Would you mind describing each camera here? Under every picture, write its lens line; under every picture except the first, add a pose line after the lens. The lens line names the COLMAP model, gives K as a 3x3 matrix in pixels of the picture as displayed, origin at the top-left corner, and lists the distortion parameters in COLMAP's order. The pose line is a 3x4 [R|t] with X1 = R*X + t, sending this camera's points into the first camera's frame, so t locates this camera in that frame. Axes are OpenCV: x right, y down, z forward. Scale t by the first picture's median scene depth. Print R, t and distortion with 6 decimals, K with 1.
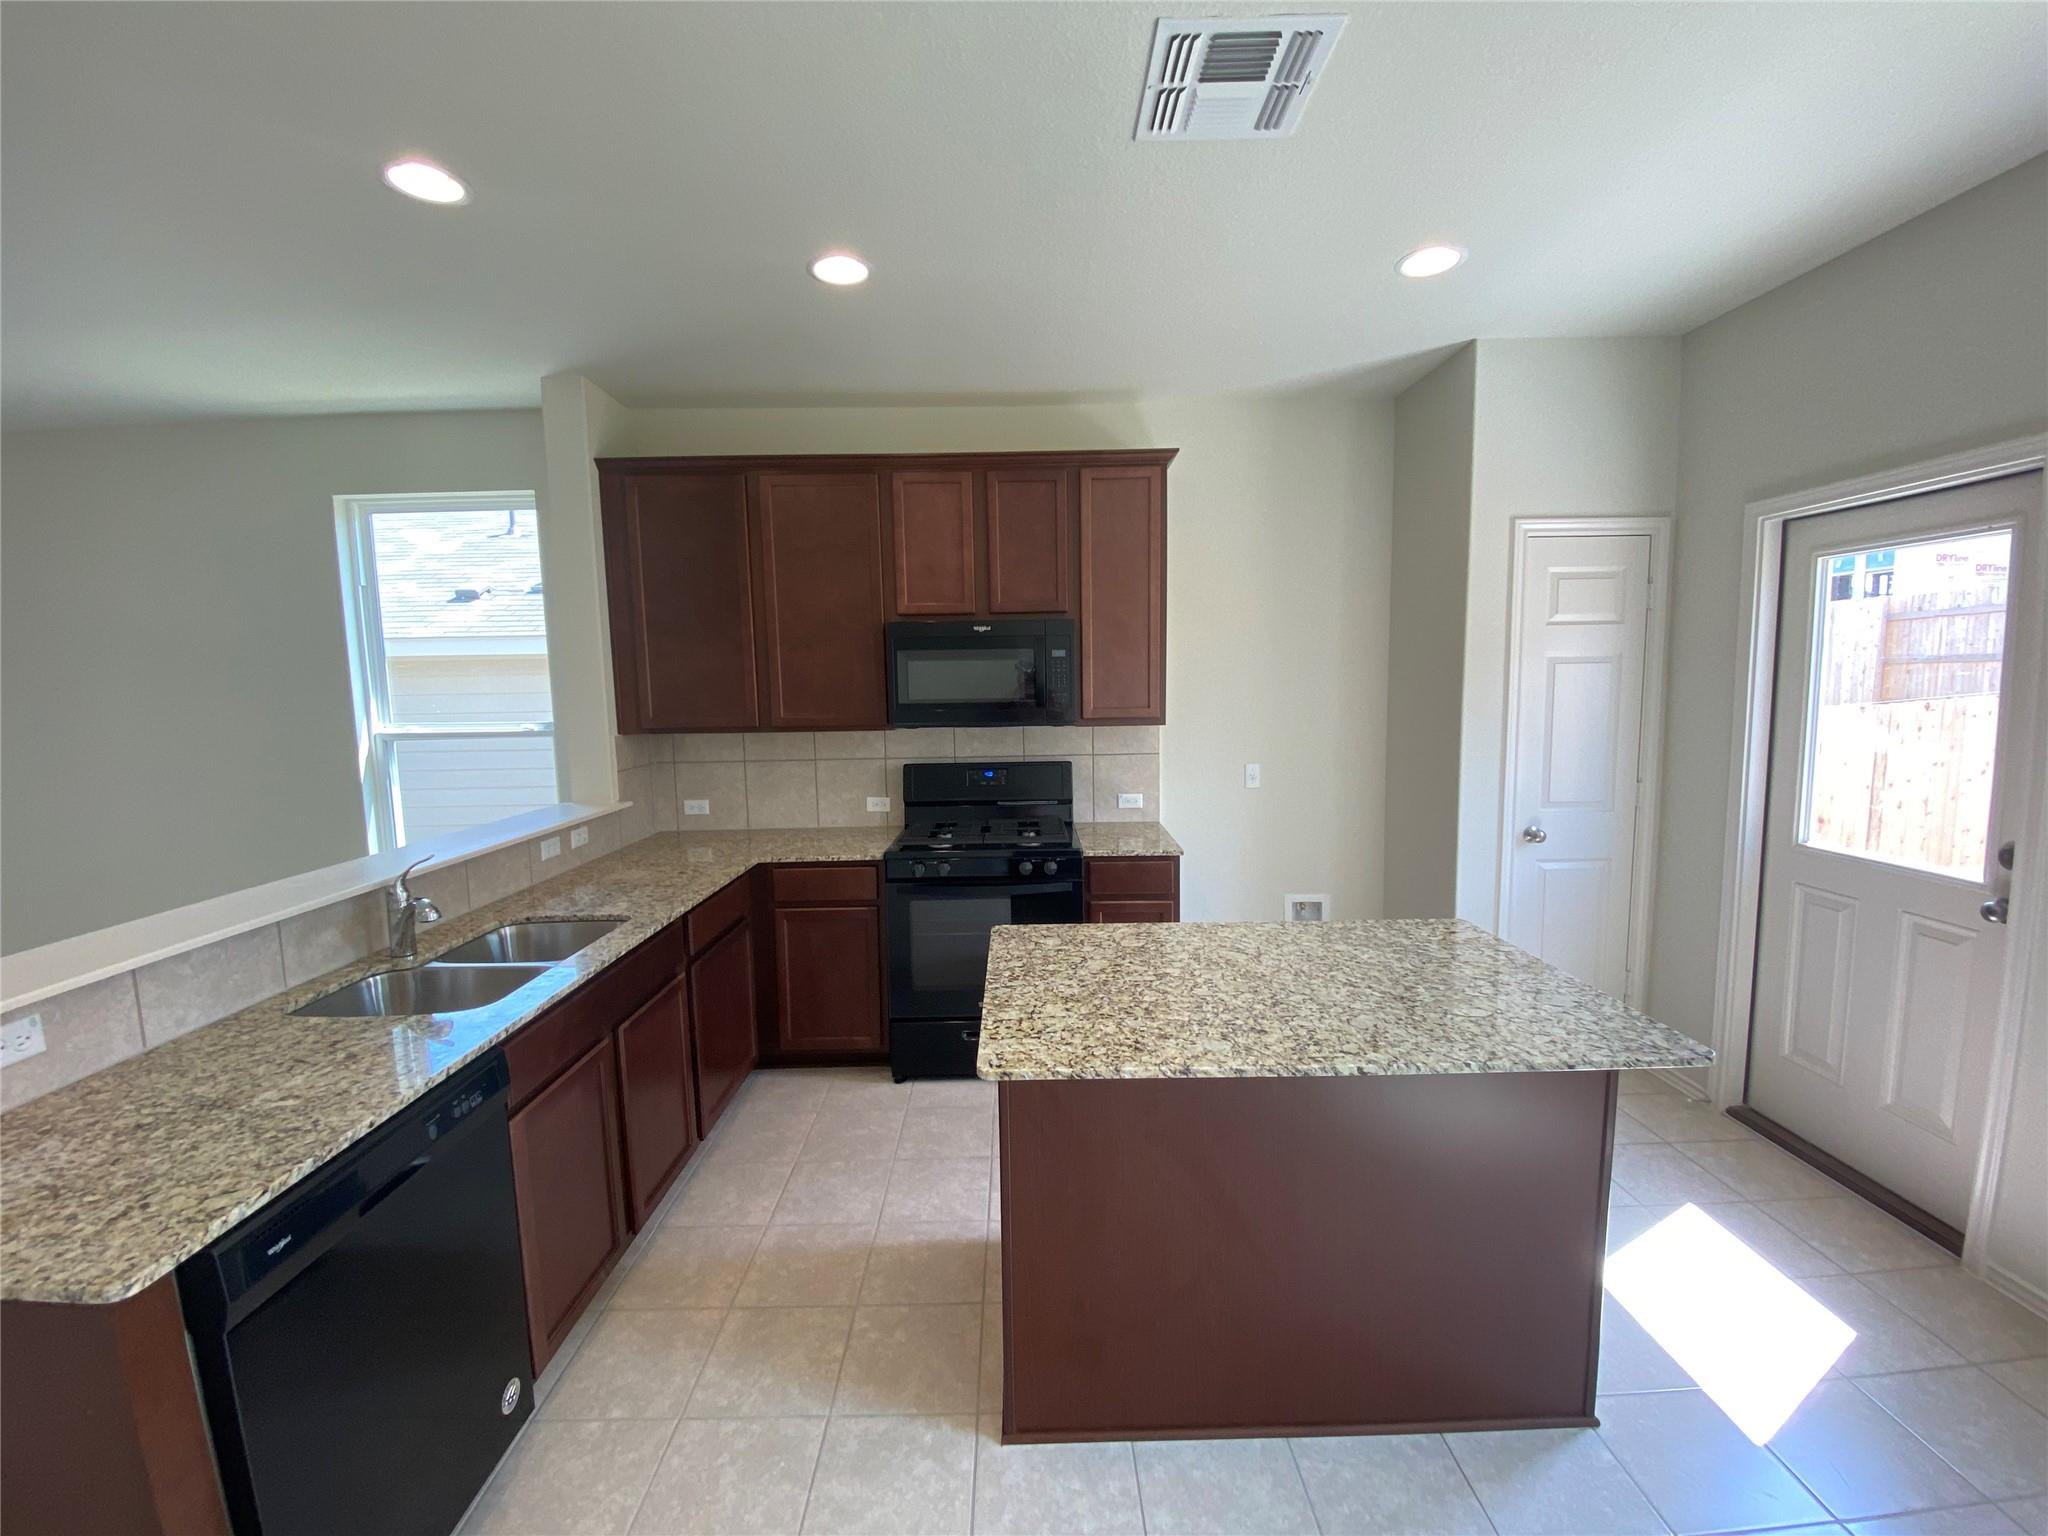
lens RADIAL K [[826.9, 0, 1016.4], [0, 826.9, 769.0], [0, 0, 1]] dist [0.029545, -0.017264]
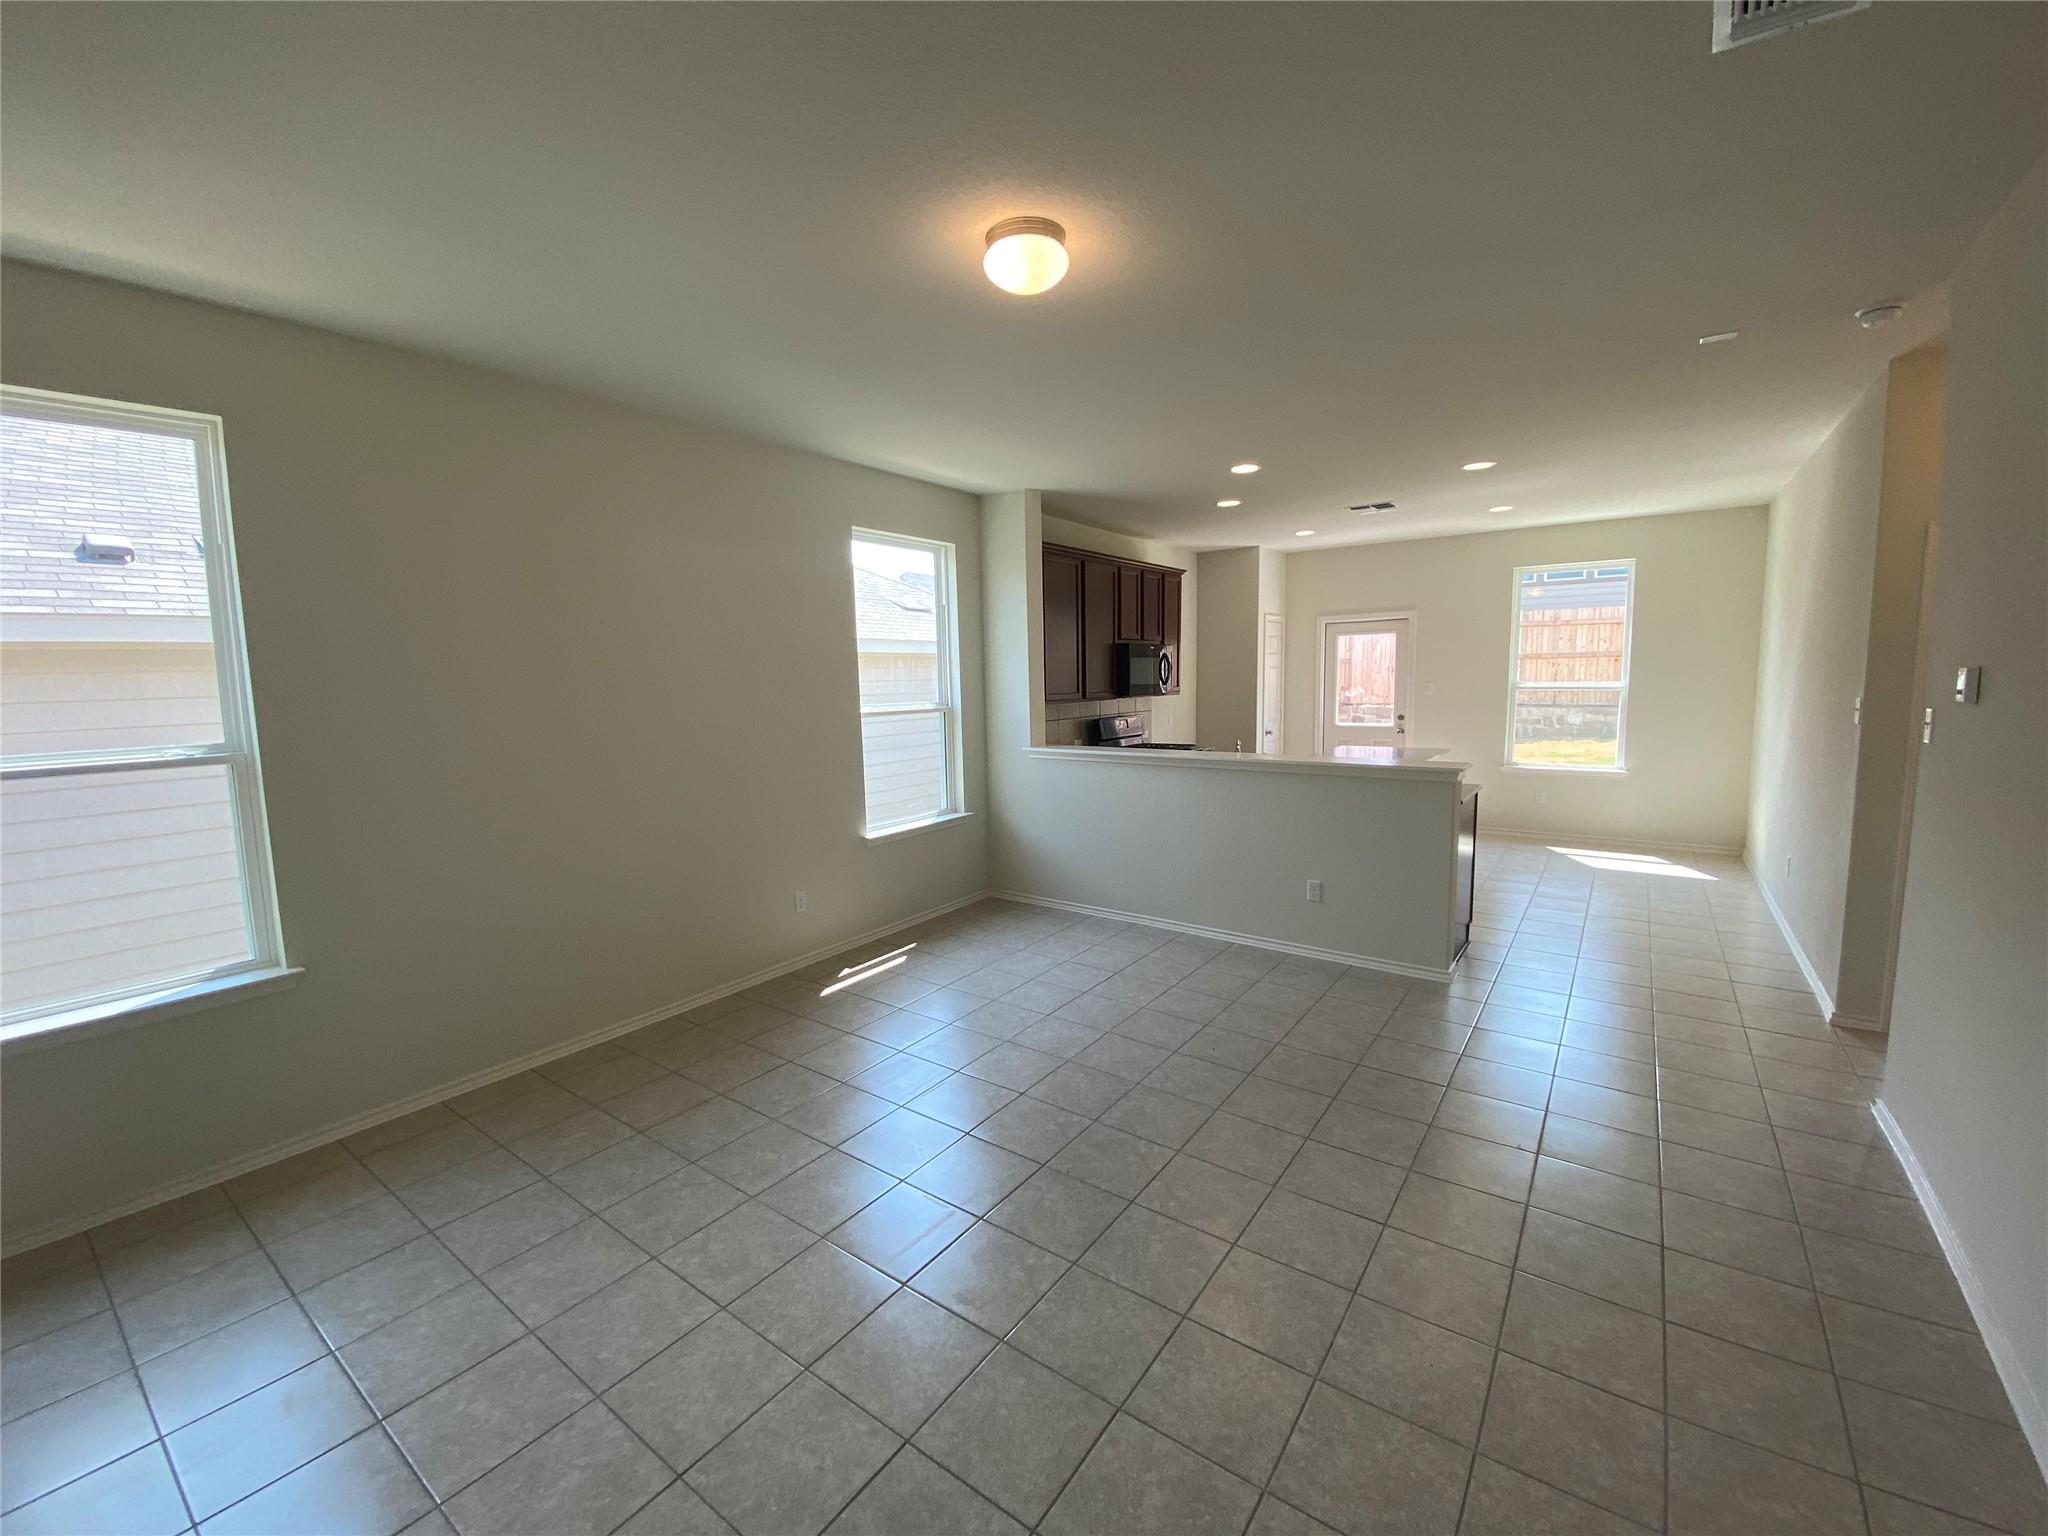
lens RADIAL K [[826.9, 0, 1016.4], [0, 826.9, 769.0], [0, 0, 1]] dist [0.029545, -0.017264]
pose [[0.597957, -0.082238, 0.797298, -2.963182], [0.095227, 0.994966, 0.031208, 0.050496], [-0.795851, 0.057264, 0.602778, 0.089942]]
